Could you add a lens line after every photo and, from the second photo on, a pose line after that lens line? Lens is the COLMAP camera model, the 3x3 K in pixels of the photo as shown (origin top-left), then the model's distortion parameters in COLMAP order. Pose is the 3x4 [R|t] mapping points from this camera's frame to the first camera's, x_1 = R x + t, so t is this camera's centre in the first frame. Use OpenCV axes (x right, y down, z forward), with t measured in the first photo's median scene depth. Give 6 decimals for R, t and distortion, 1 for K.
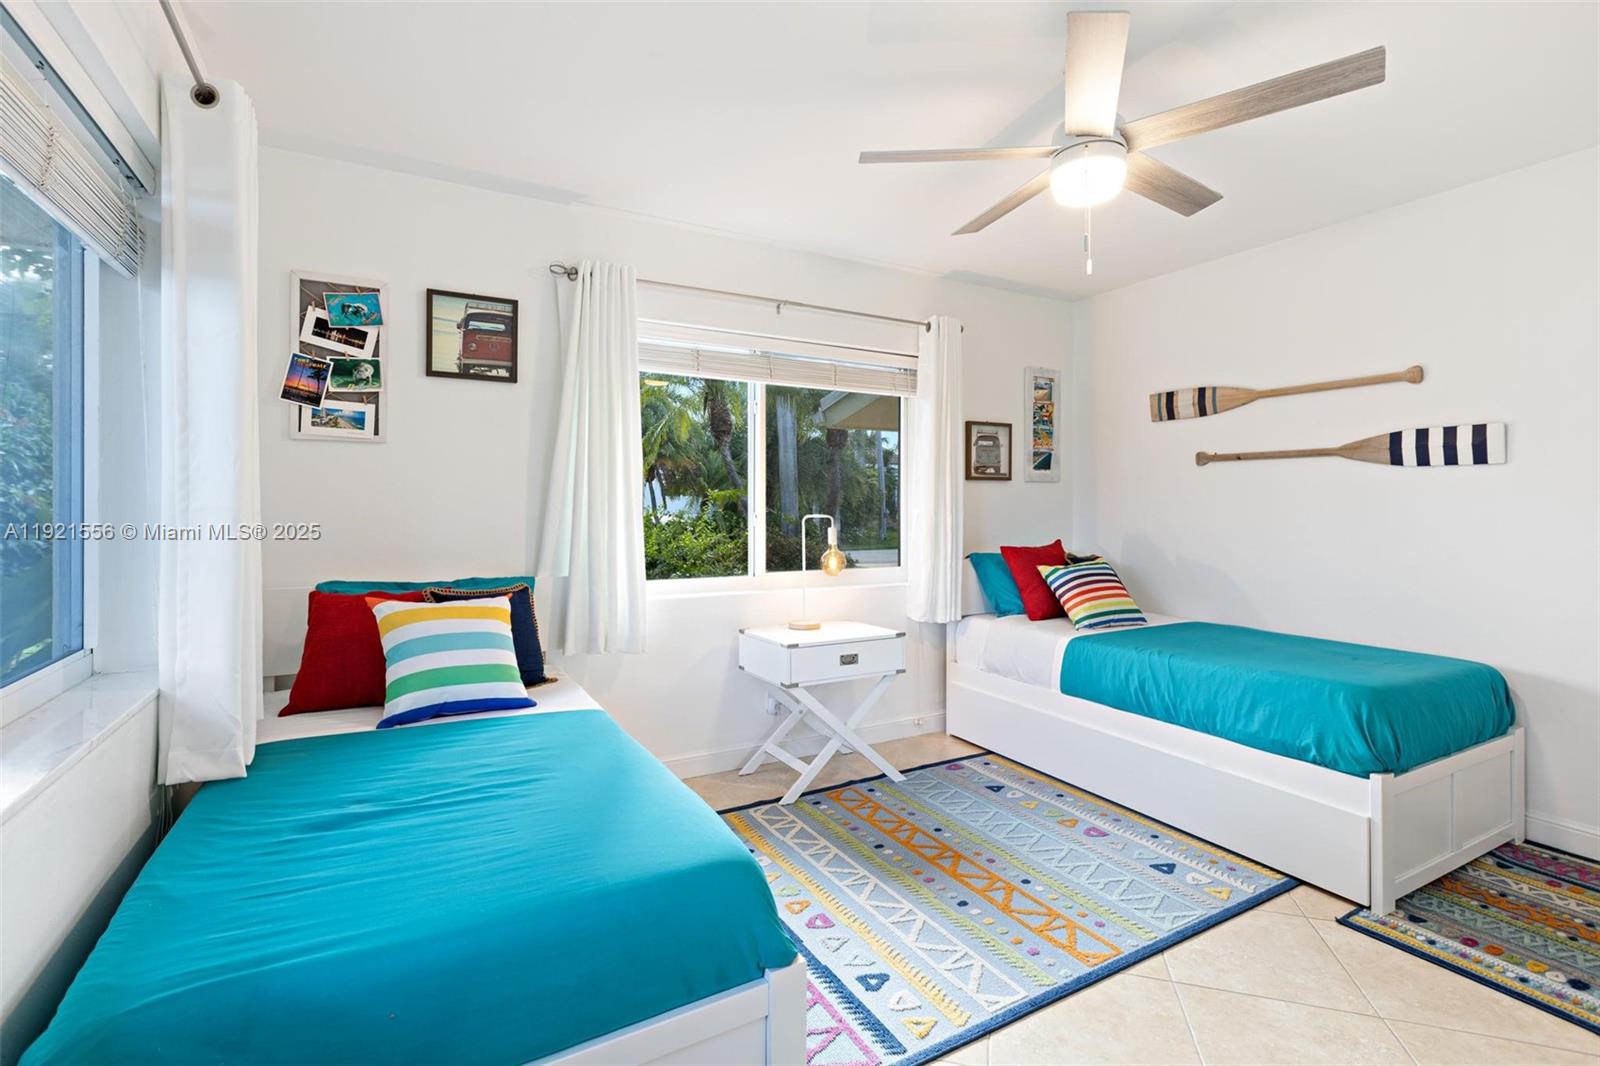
lens RADIAL K [[727.4, 0, 779.1], [0, 727.4, 506.5], [0, 0, 1]] dist [-0.001027, -0.000269]
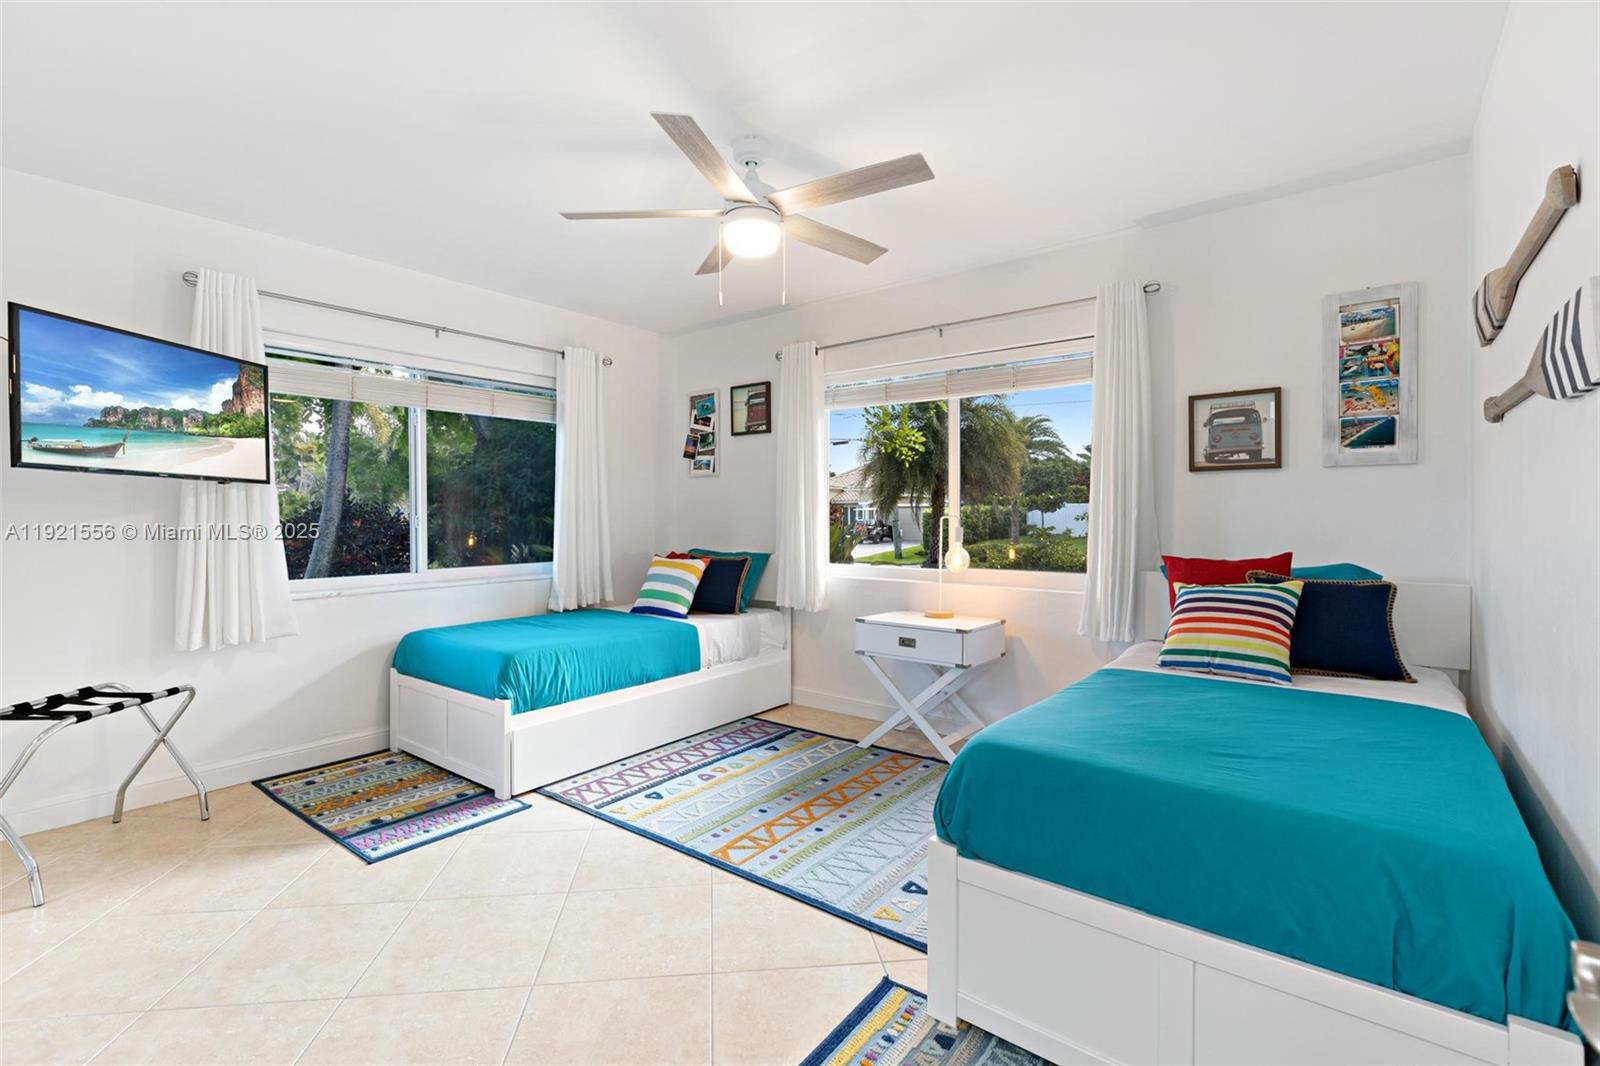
lens RADIAL K [[727.4, 0, 791.8], [0, 727.4, 527.6], [0, 0, 1]] dist [-0.001027, -0.000269]
pose [[0.386079, 0.012431, -0.922382, 1.215364], [0.000888, 0.999904, 0.013847, 0.018073], [0.922465, -0.006166, 0.386030, 0.454236]]
